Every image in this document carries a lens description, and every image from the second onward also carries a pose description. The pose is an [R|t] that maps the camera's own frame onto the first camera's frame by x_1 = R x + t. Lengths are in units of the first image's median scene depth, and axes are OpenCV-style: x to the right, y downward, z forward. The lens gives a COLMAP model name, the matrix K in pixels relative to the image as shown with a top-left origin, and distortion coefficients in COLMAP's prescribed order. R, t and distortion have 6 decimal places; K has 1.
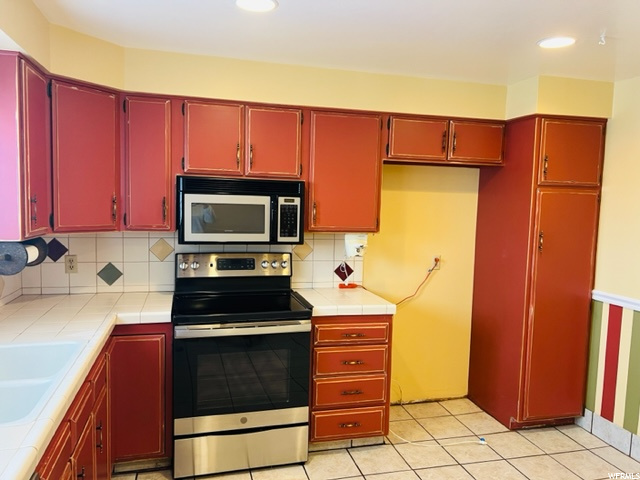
lens RADIAL K [[481.6, 0, 318.6], [0, 481.6, 241.3], [0, 0, 1]] dist [0.007845, -0.015544]
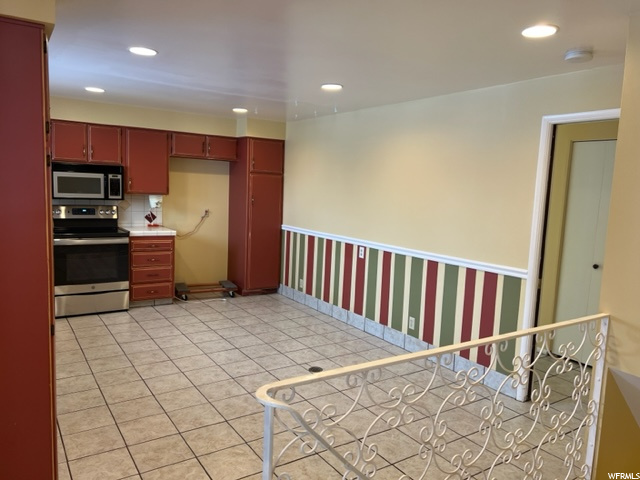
lens RADIAL K [[481.6, 0, 339.7], [0, 481.6, 243.4], [0, 0, 1]] dist [0.007845, -0.015544]
pose [[0.933544, -0.024817, 0.357603, 0.075854], [0.006318, 0.998585, 0.052805, 0.080174], [-0.358408, -0.047037, 0.932379, -1.043861]]
